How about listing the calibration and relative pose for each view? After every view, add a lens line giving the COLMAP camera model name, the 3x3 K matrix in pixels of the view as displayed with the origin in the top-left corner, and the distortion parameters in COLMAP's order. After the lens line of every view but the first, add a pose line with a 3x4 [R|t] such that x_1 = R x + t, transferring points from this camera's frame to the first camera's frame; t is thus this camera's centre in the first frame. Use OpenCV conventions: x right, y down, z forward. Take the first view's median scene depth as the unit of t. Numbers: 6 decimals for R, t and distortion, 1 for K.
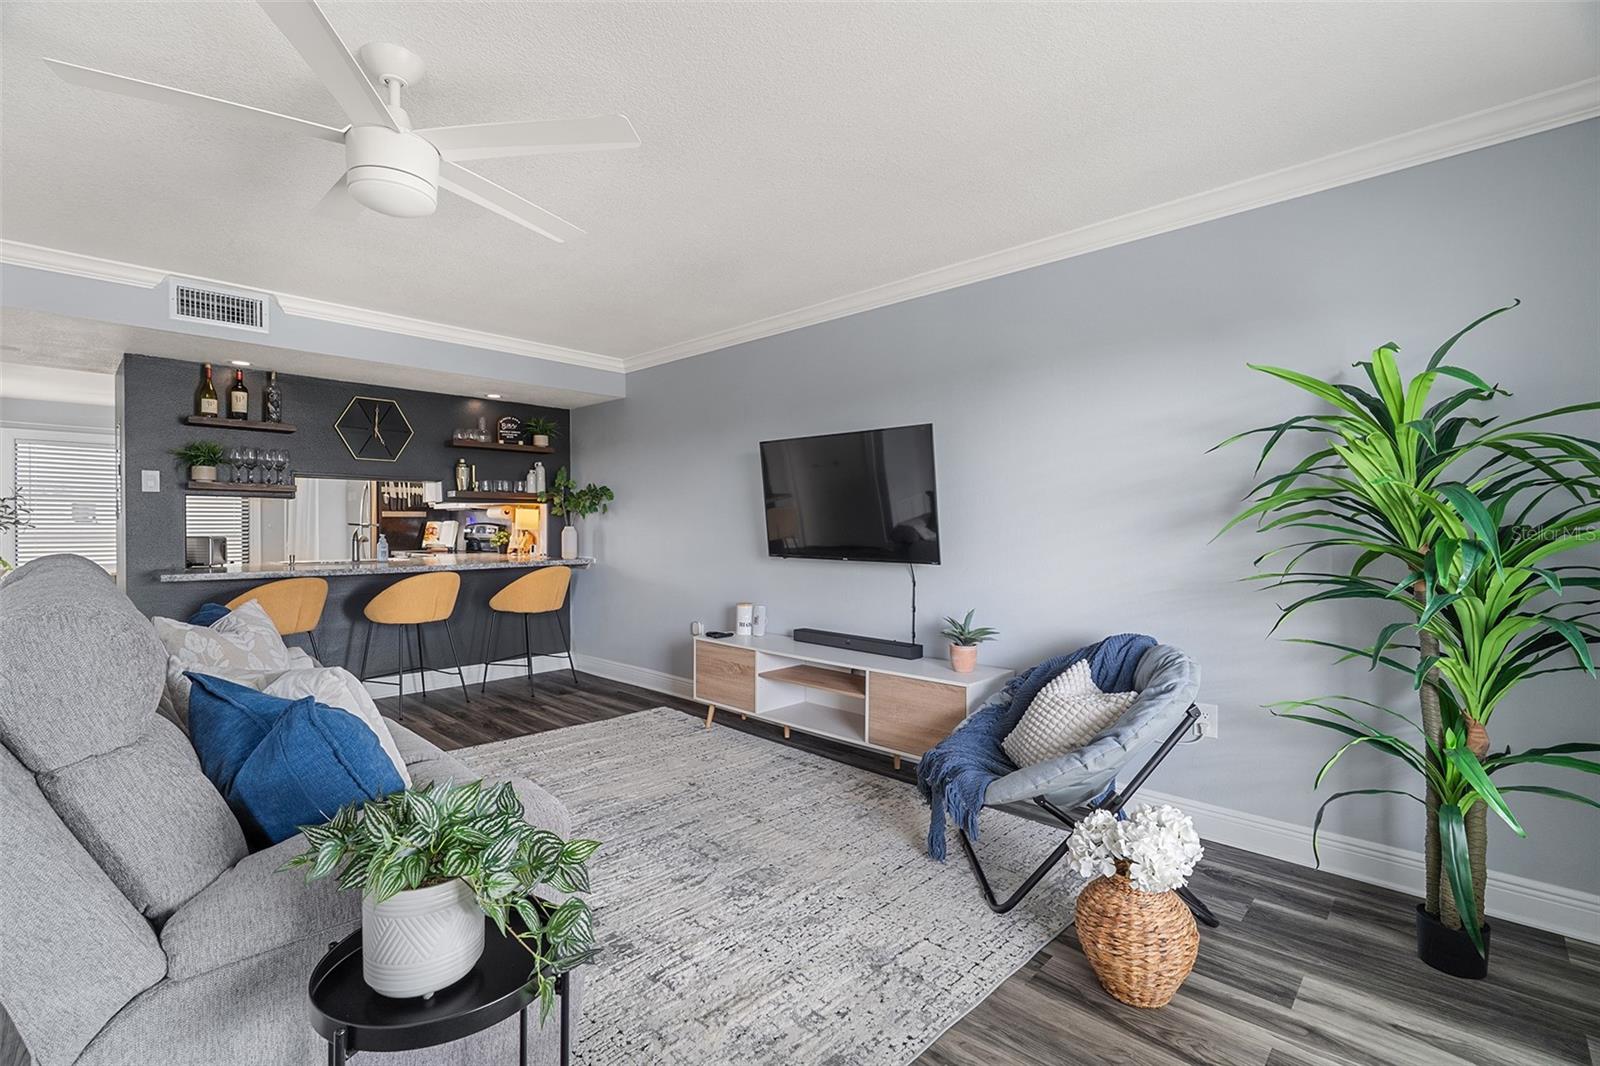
lens RADIAL K [[716.8, 0, 800.5], [0, 716.8, 530.6], [0, 0, 1]] dist [-0.008726, 0.001161]
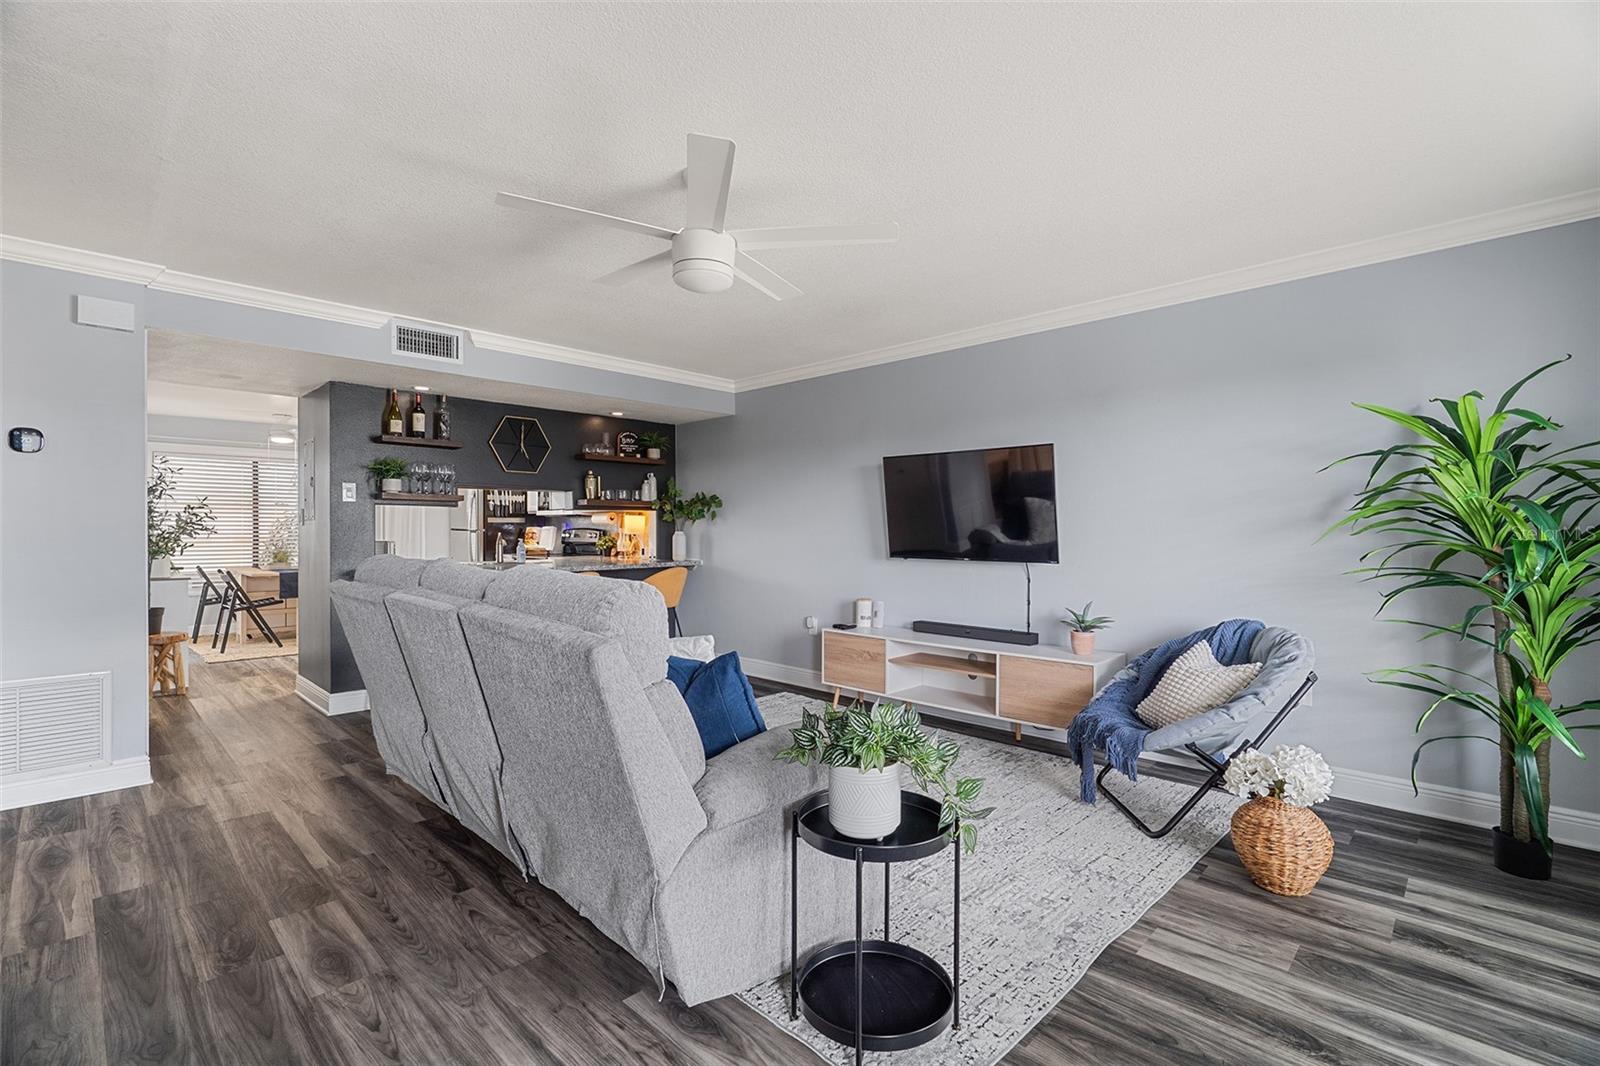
lens RADIAL K [[716.8, 0, 800.5], [0, 716.8, 530.6], [0, 0, 1]] dist [-0.008726, 0.001161]
pose [[0.999960, -0.001443, -0.008883, -0.284364], [0.001389, 0.999980, -0.006110, 0.000175], [0.008892, 0.006098, 0.999942, -0.226771]]
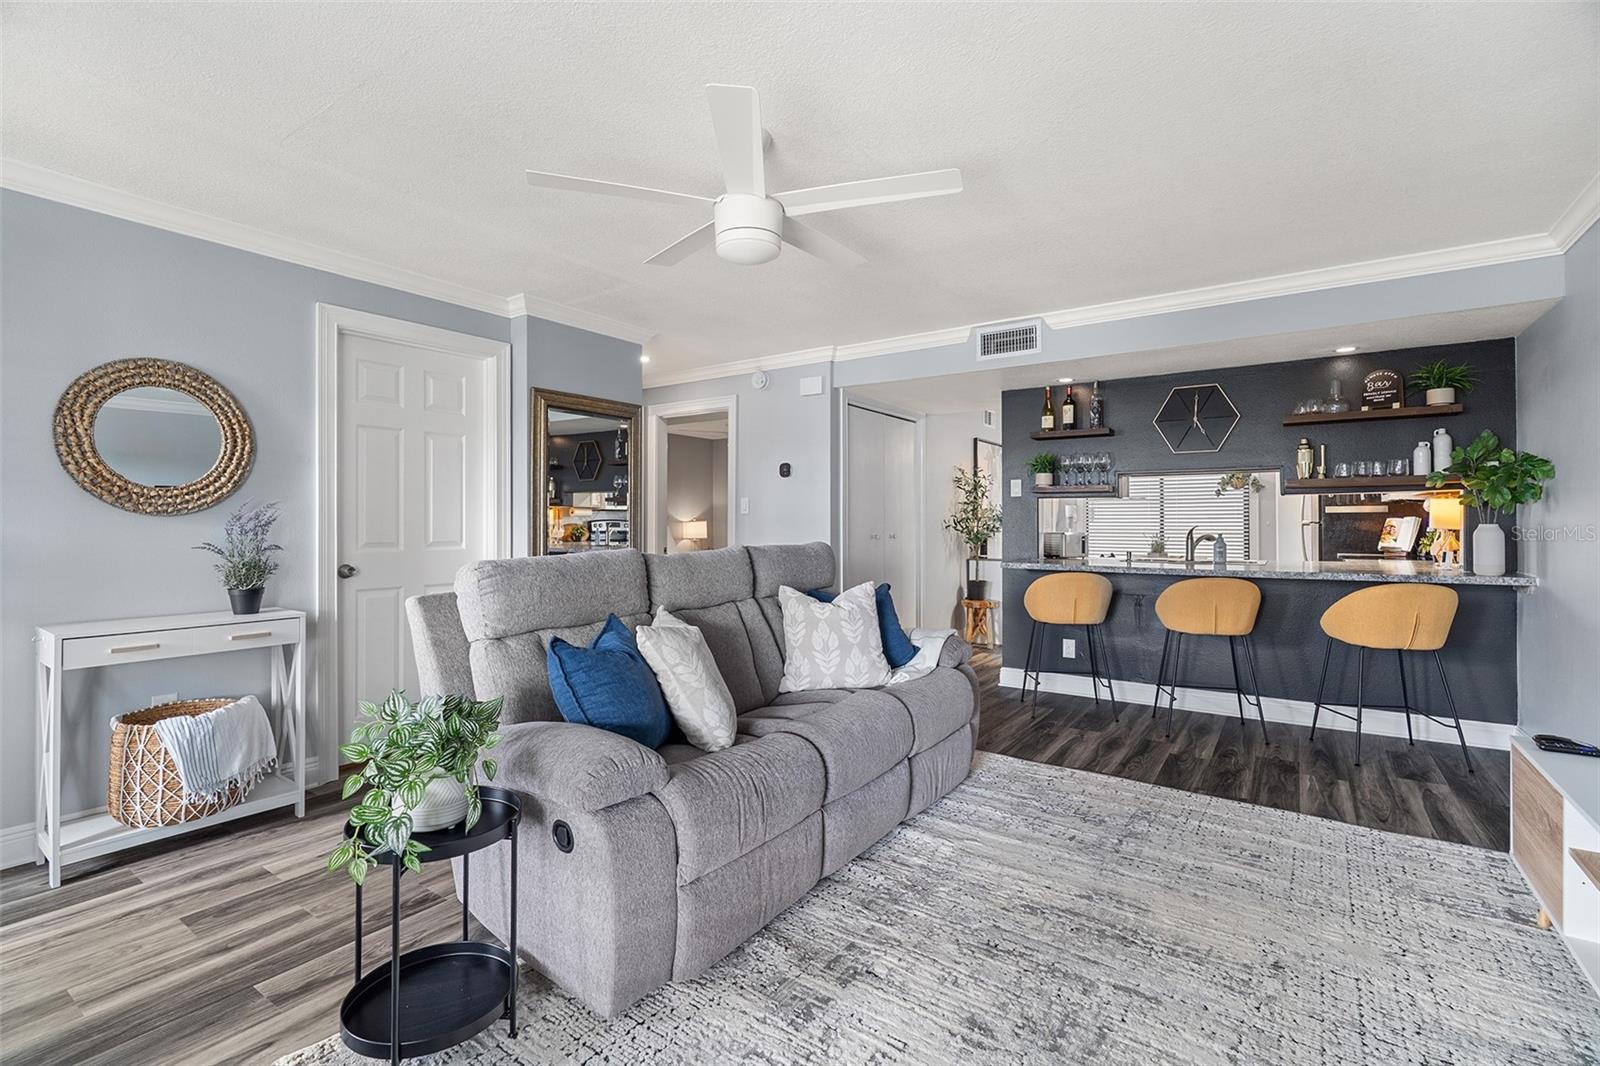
lens RADIAL K [[724.6, 0, 795.5], [0, 724.6, 516.5], [0, 0, 1]] dist [-0.000175, 0.000353]
pose [[0.155553, -0.010223, -0.987775, 0.481329], [-0.006143, 0.999917, -0.011316, -0.003062], [0.987808, 0.007828, 0.155477, 0.665674]]
